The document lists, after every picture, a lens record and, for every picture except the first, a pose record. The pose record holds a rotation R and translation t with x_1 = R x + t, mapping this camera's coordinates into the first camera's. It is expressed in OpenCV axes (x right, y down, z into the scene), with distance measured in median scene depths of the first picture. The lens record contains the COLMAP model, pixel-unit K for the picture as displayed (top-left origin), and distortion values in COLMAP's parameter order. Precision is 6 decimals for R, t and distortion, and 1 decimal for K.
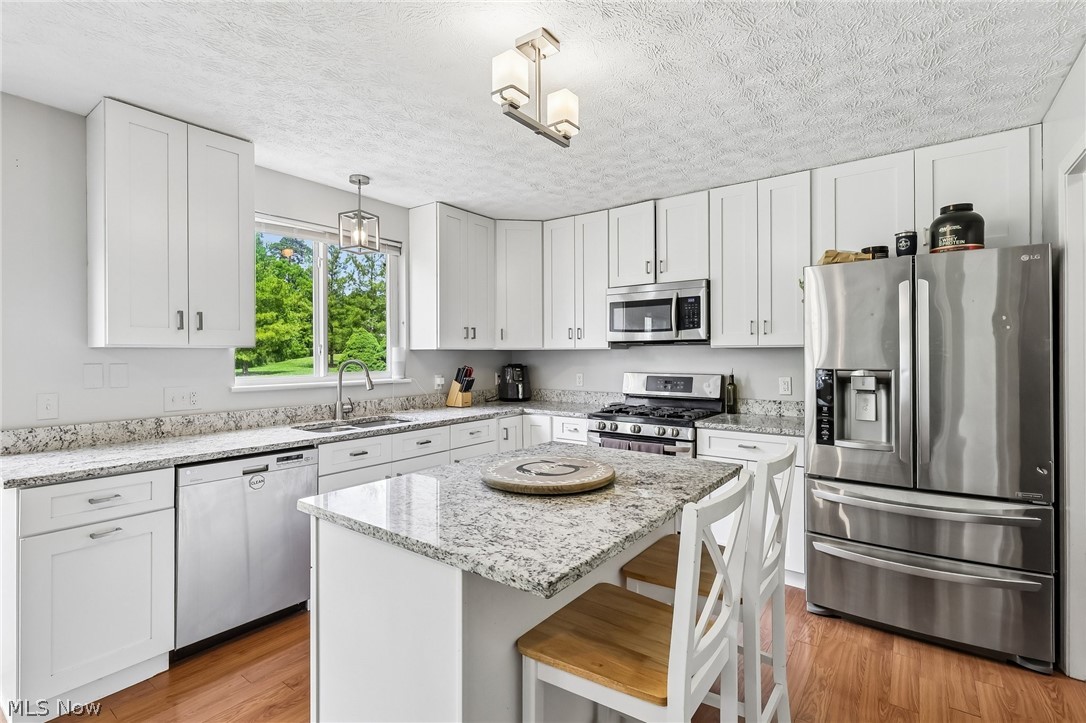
lens RADIAL K [[511.2, 0, 540.9], [0, 511.2, 353.0], [0, 0, 1]] dist [0.001176, -0.000262]
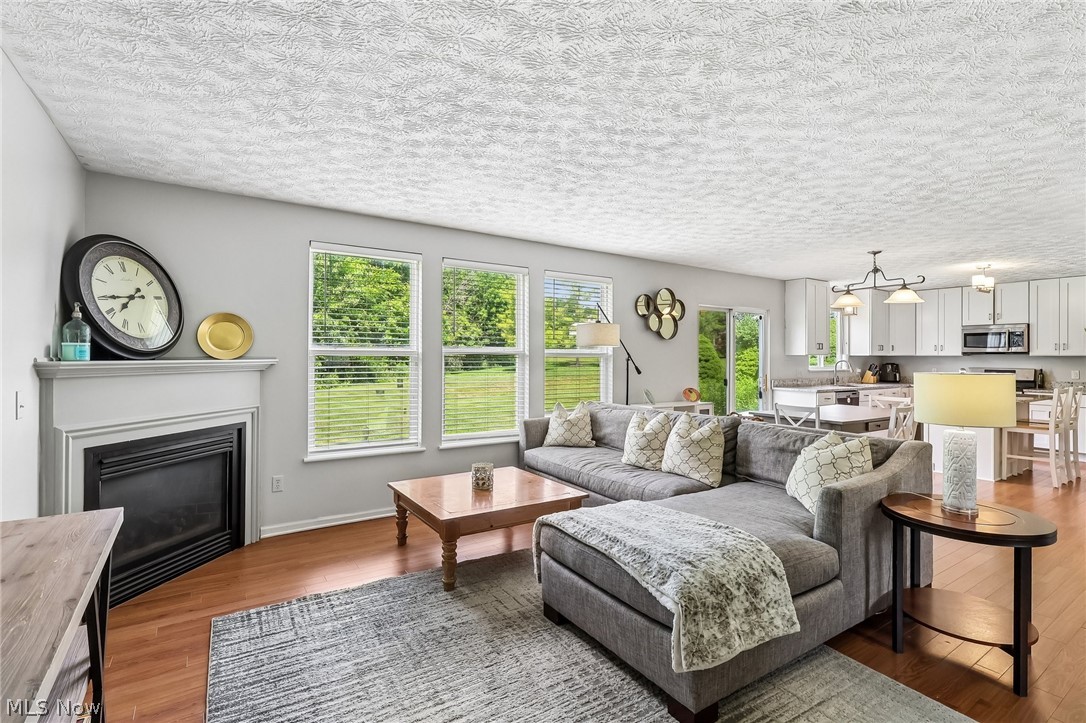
lens RADIAL K [[511.2, 0, 542.4], [0, 511.2, 355.1], [0, 0, 1]] dist [0.001176, -0.000262]
pose [[0.940198, 0.006373, -0.340568, -0.869392], [-0.005962, 0.999980, 0.002252, -0.006552], [0.340575, -0.000087, 0.940217, -1.727276]]
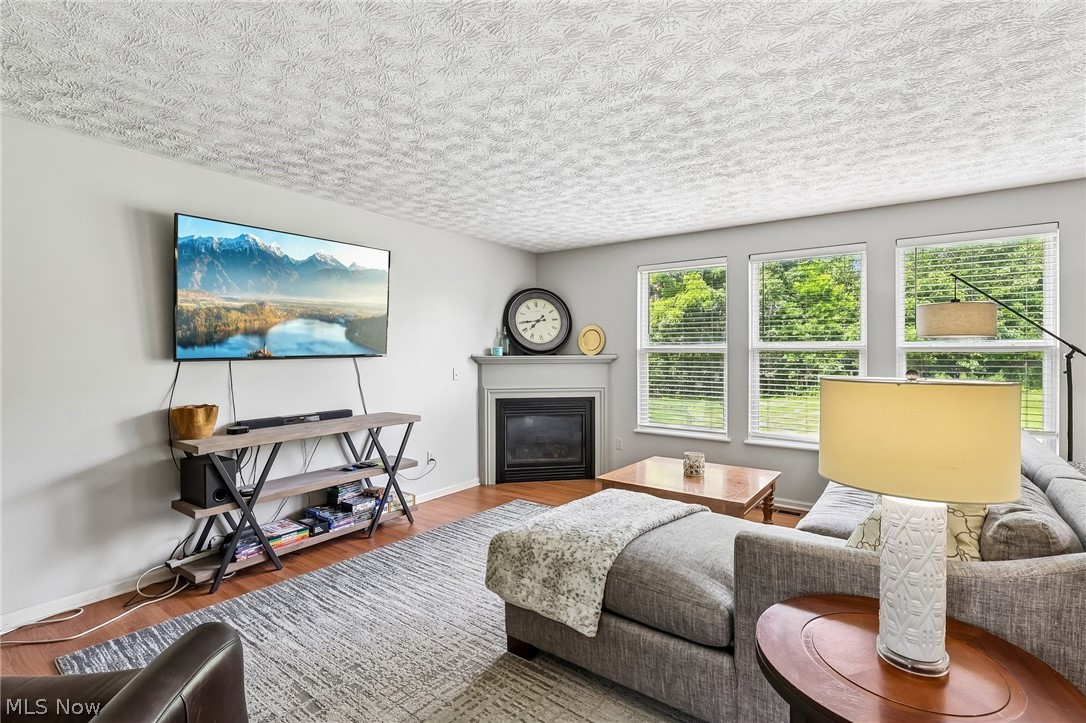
lens RADIAL K [[511.2, 0, 542.6], [0, 511.2, 358.0], [0, 0, 1]] dist [0.001176, -0.000262]
pose [[0.006754, 0.012314, -0.999901, -0.215216], [0.004849, 0.999912, 0.012347, -0.003710], [0.999965, -0.004931, 0.006694, -1.112246]]
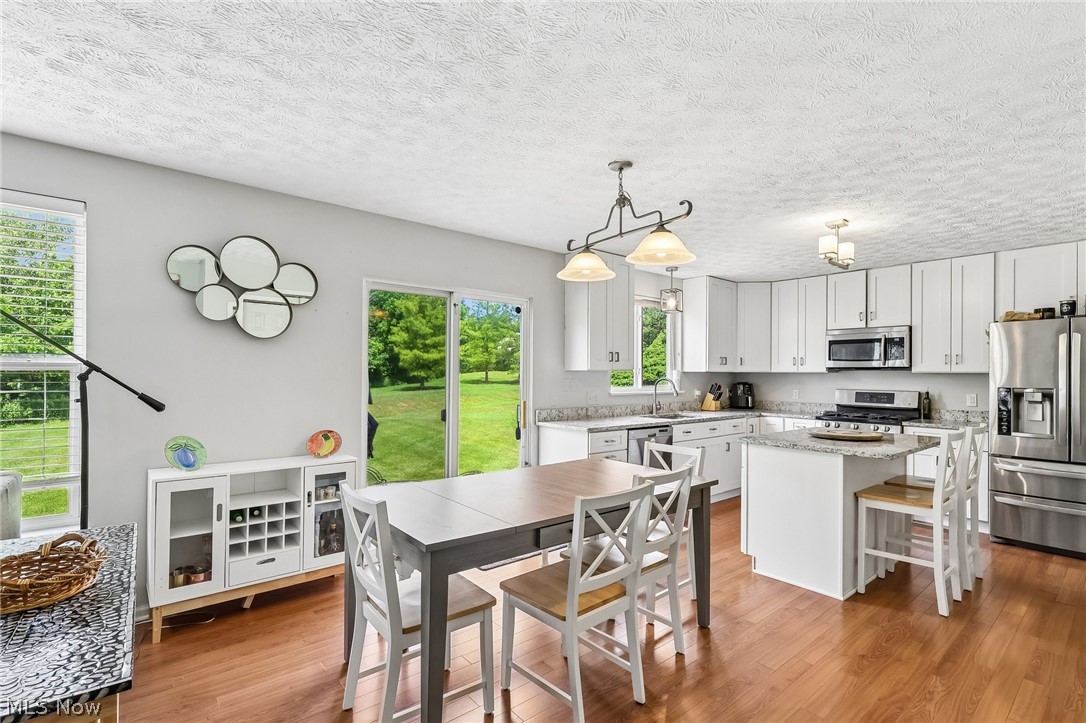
lens RADIAL K [[511.2, 0, 538.0], [0, 511.2, 370.9], [0, 0, 1]] dist [0.001176, -0.000262]
pose [[0.972188, 0.009039, -0.234029, -0.375590], [-0.009431, 0.999955, -0.000557, -0.004711], [0.234013, 0.002749, 0.972230, -0.688187]]
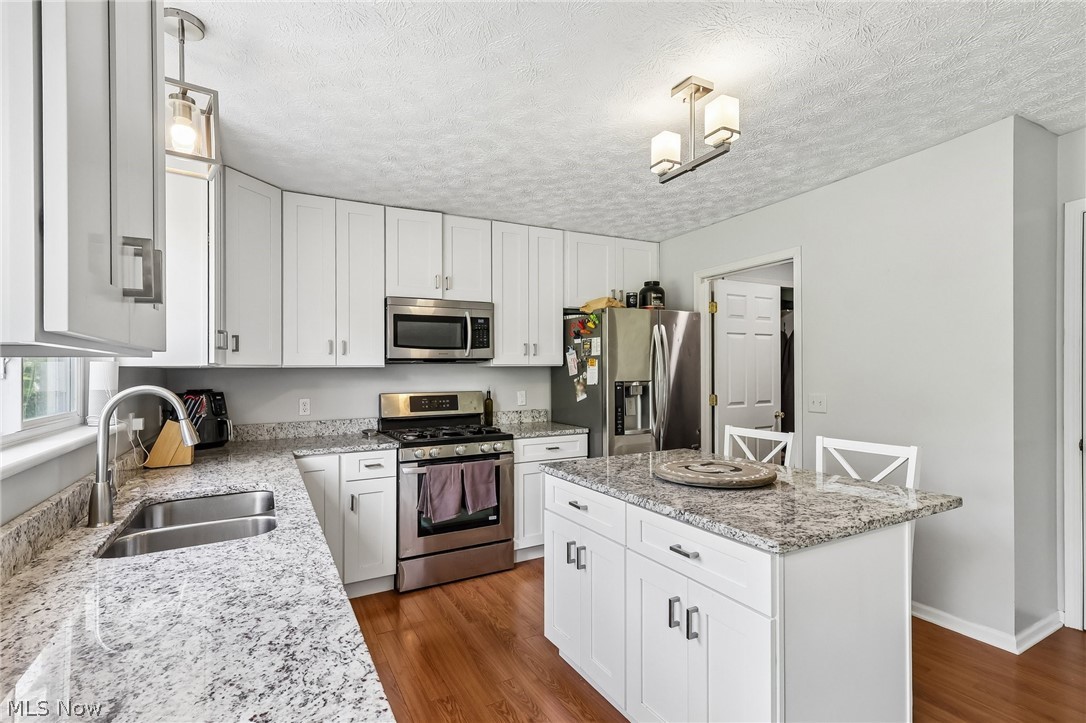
lens RADIAL K [[511.2, 0, 540.1], [0, 511.2, 369.5], [0, 0, 1]] dist [0.001176, -0.000262]
pose [[0.427157, 0.000744, 0.904177, -0.632288], [0.007692, 0.999960, -0.004457, 0.002414], [-0.904145, 0.008859, 0.427135, 0.464796]]
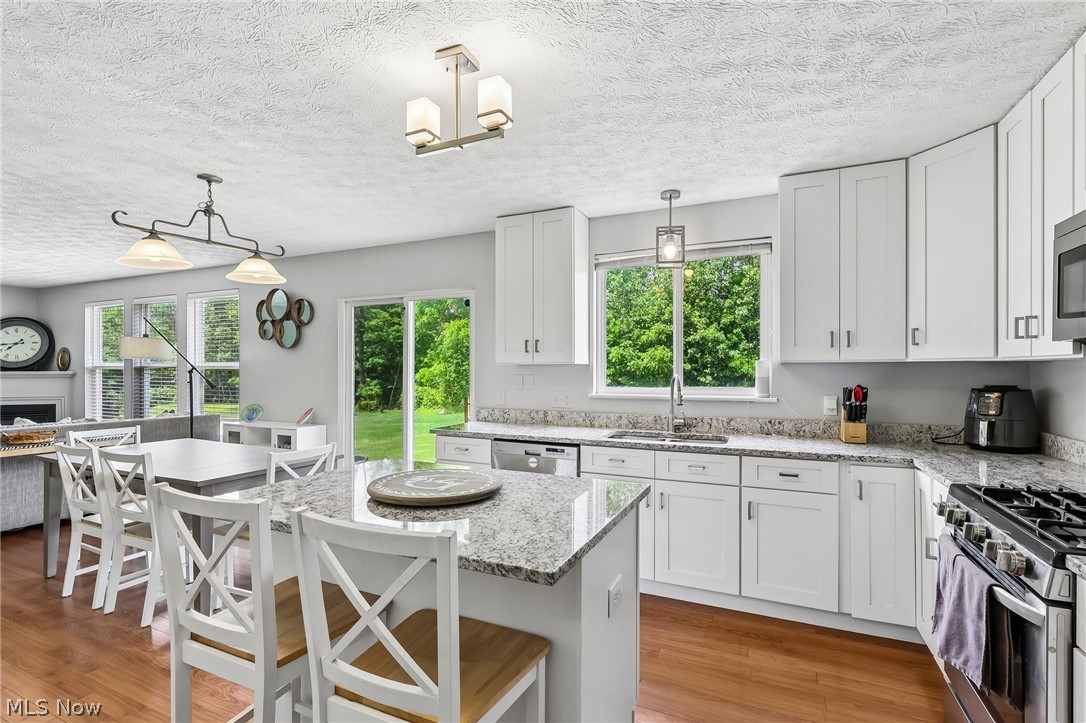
lens RADIAL K [[511.2, 0, 538.7], [0, 511.2, 368.1], [0, 0, 1]] dist [0.001176, -0.000262]
pose [[0.201228, 0.000009, -0.979544, 0.562209], [0.003178, 0.999995, 0.000662, -0.000089], [0.979539, -0.003246, 0.201227, 0.529608]]
